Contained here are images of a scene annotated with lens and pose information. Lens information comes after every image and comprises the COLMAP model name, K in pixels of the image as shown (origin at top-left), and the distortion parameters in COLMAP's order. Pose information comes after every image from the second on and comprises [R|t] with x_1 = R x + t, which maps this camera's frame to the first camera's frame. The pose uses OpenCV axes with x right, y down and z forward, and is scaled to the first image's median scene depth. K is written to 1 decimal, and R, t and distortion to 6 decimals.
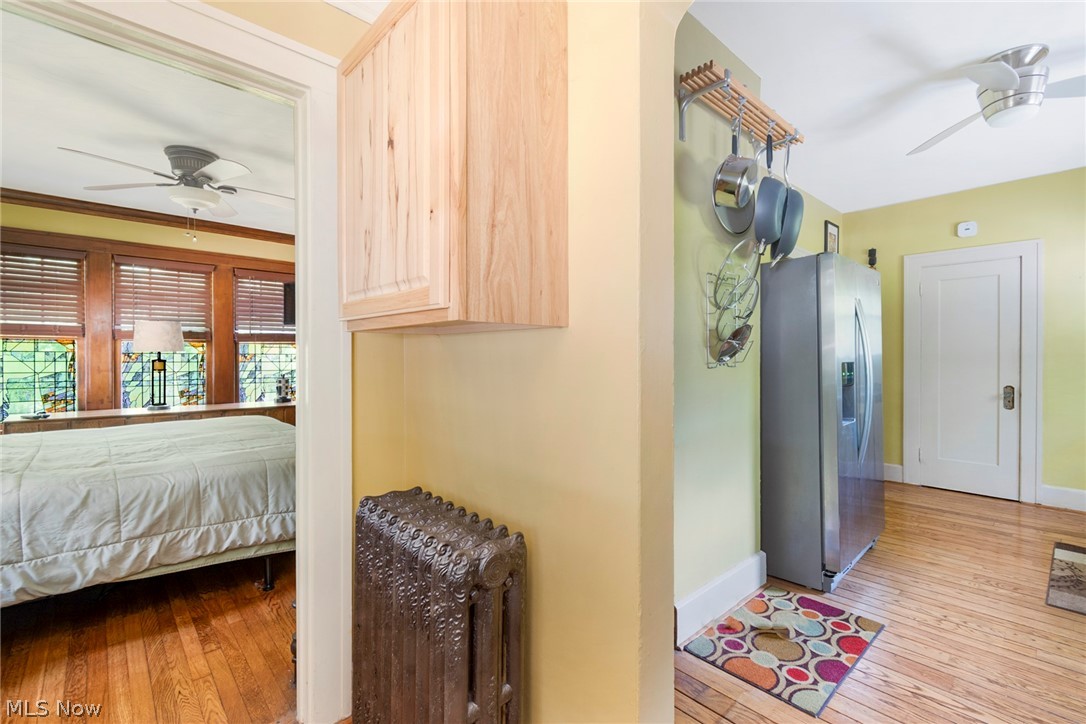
lens RADIAL K [[486.7, 0, 552.1], [0, 486.7, 356.9], [0, 0, 1]] dist [0.005657, -0.001304]
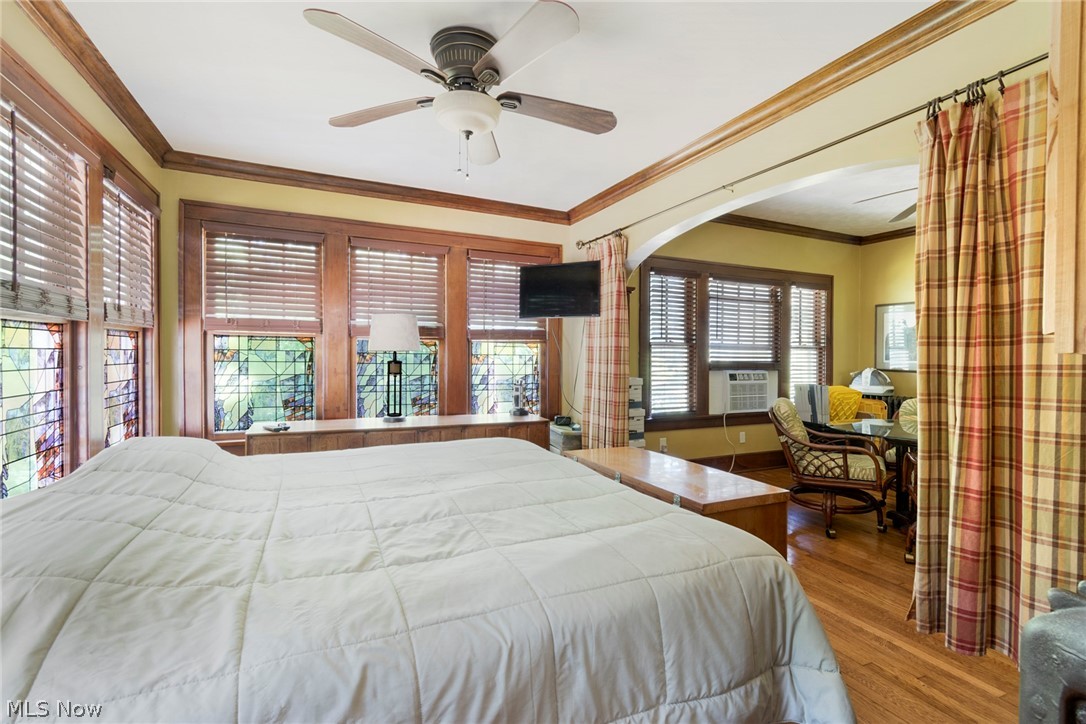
lens RADIAL K [[486.7, 0, 551.2], [0, 486.7, 362.0], [0, 0, 1]] dist [0.005657, -0.001304]
pose [[0.953878, 0.010103, -0.300023, -0.504960], [-0.007971, 0.999934, 0.008328, -0.002570], [0.300087, -0.005552, 0.953896, 0.486326]]
